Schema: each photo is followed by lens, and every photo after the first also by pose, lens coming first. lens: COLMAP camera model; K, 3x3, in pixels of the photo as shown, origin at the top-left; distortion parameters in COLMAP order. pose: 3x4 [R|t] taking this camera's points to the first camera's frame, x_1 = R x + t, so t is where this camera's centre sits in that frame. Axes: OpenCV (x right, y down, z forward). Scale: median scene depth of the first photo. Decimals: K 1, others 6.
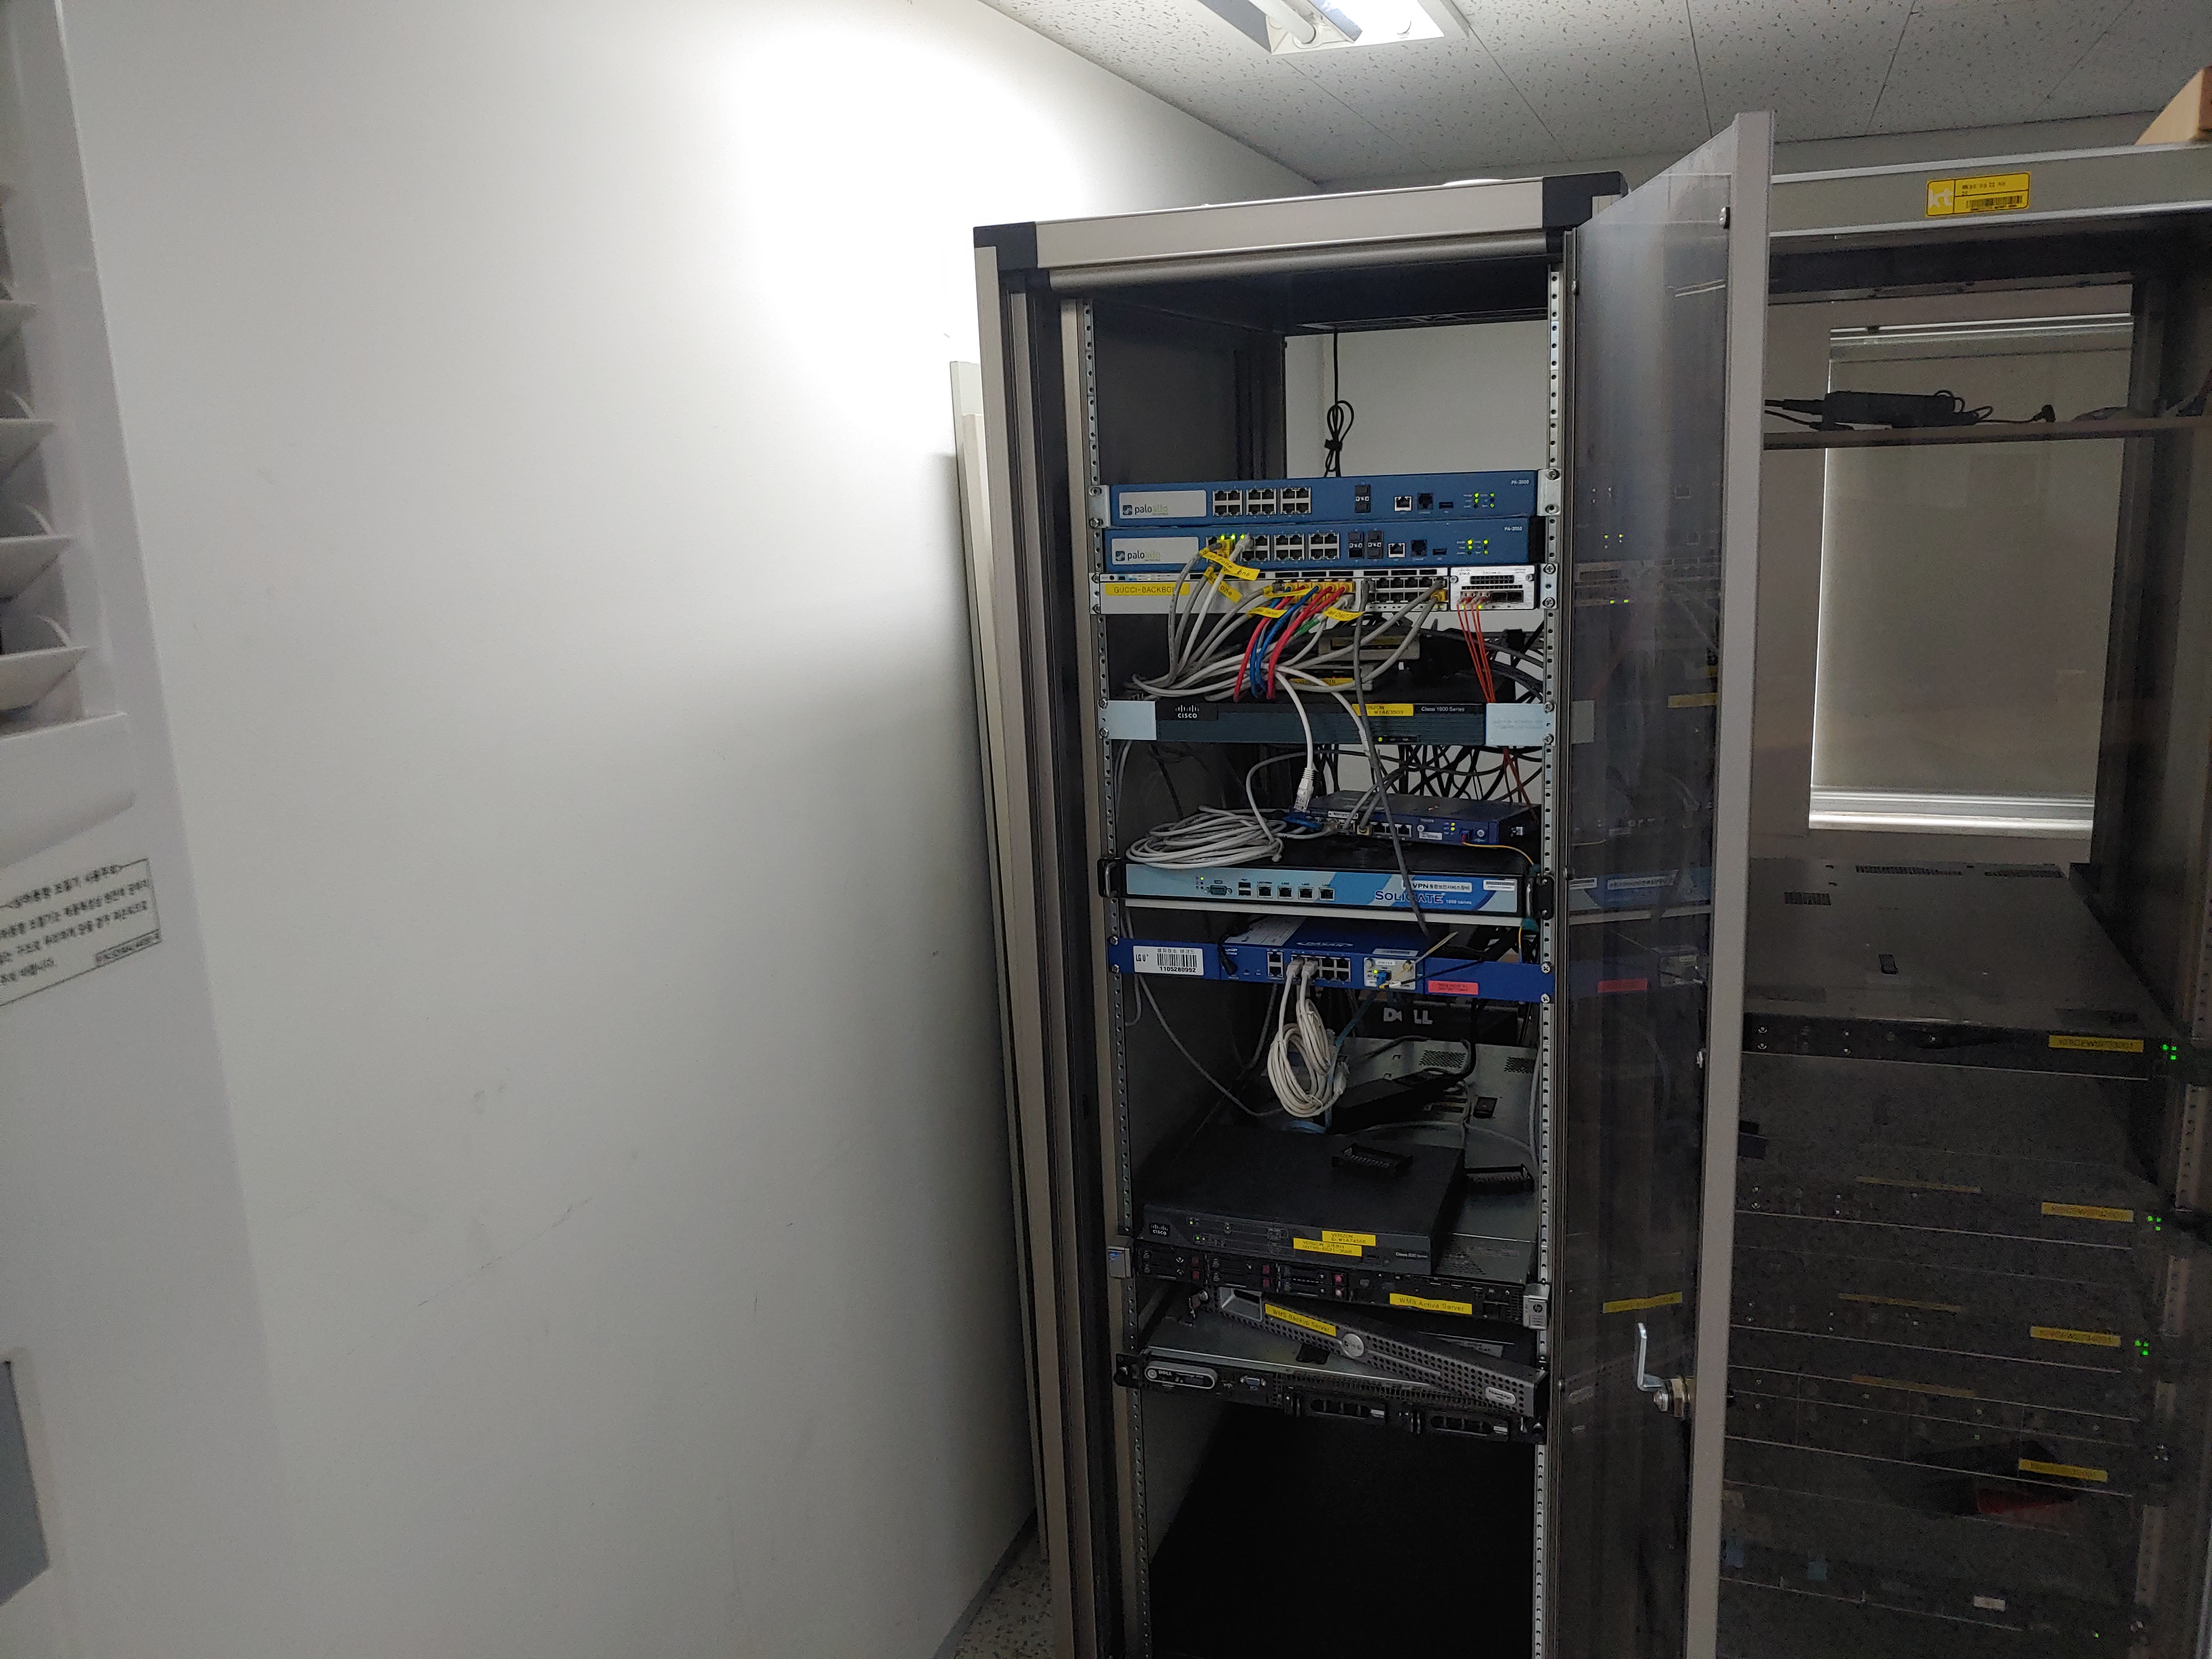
lens RADIAL K [[1638.2, 0, 1107.4], [0, 1638.2, 826.6], [0, 0, 1]] dist [-0.032333, -0.003326]
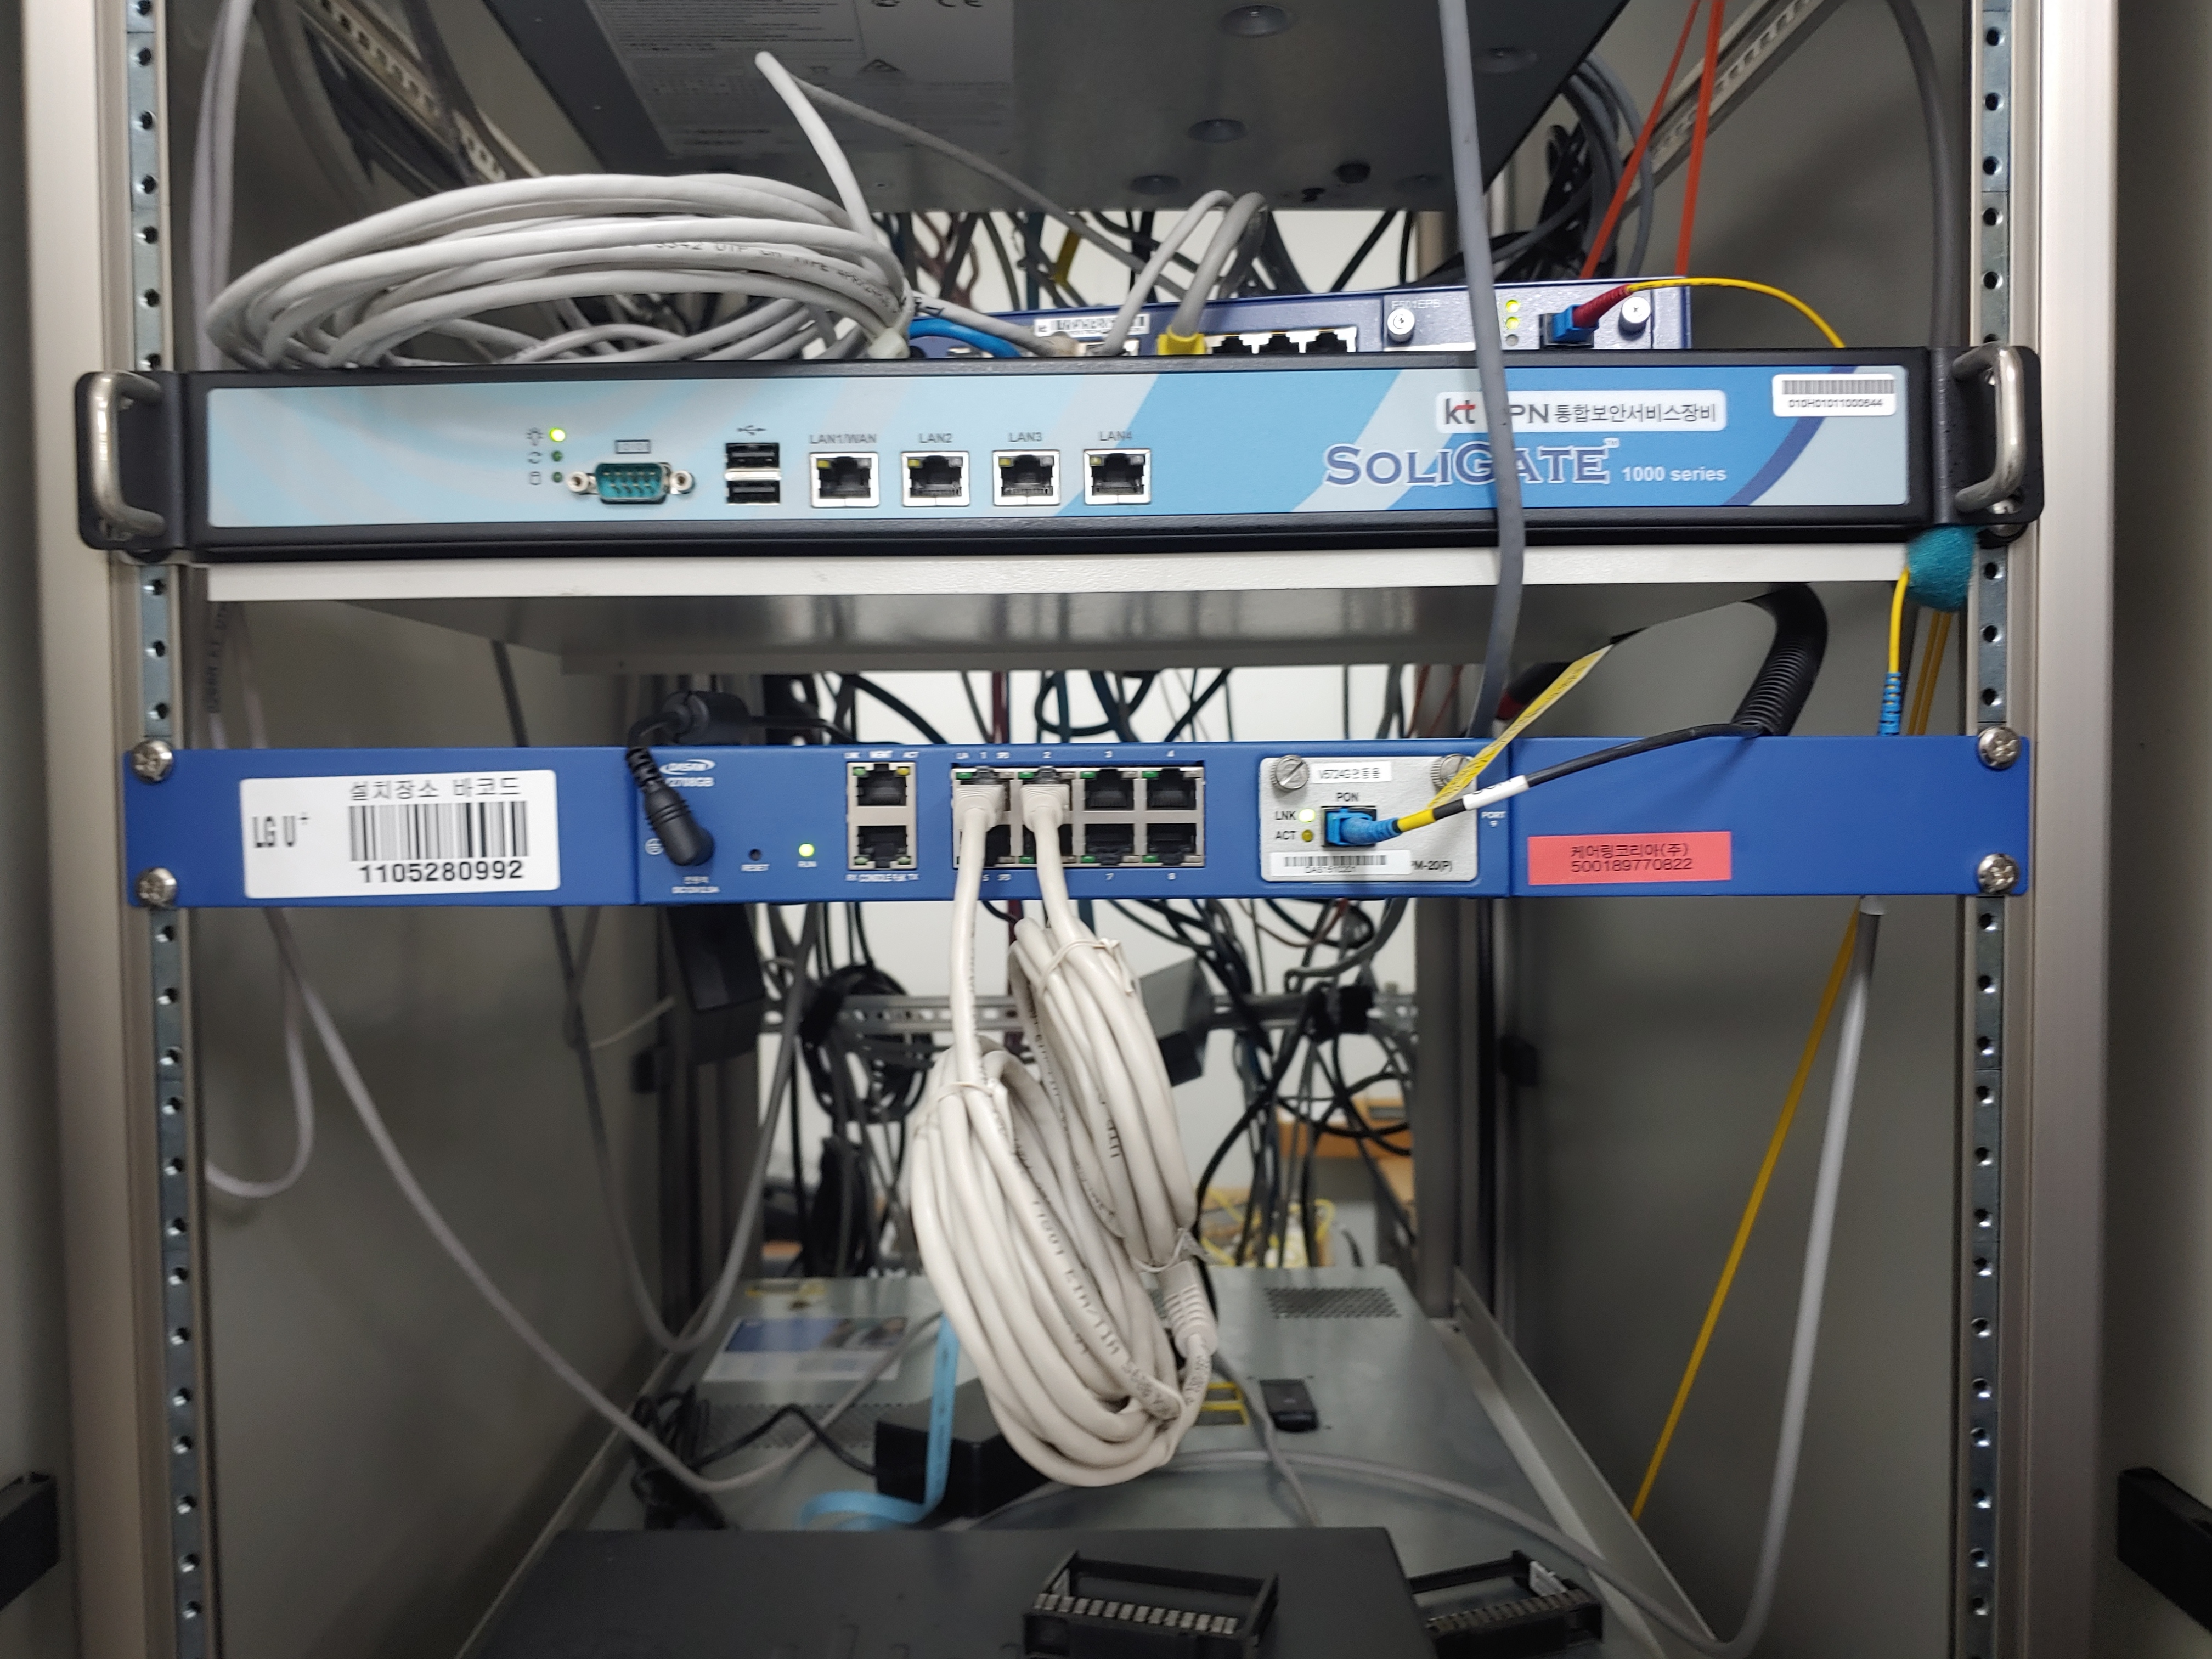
lens RADIAL K [[1638.2, 0, 1105.7], [0, 1638.2, 821.1], [0, 0, 1]] dist [-0.032333, -0.003326]
pose [[0.928875, 0.029005, 0.369255, 0.046261], [0.044904, 0.980757, -0.189996, 0.131907], [-0.367660, 0.193063, 0.909699, 0.780545]]
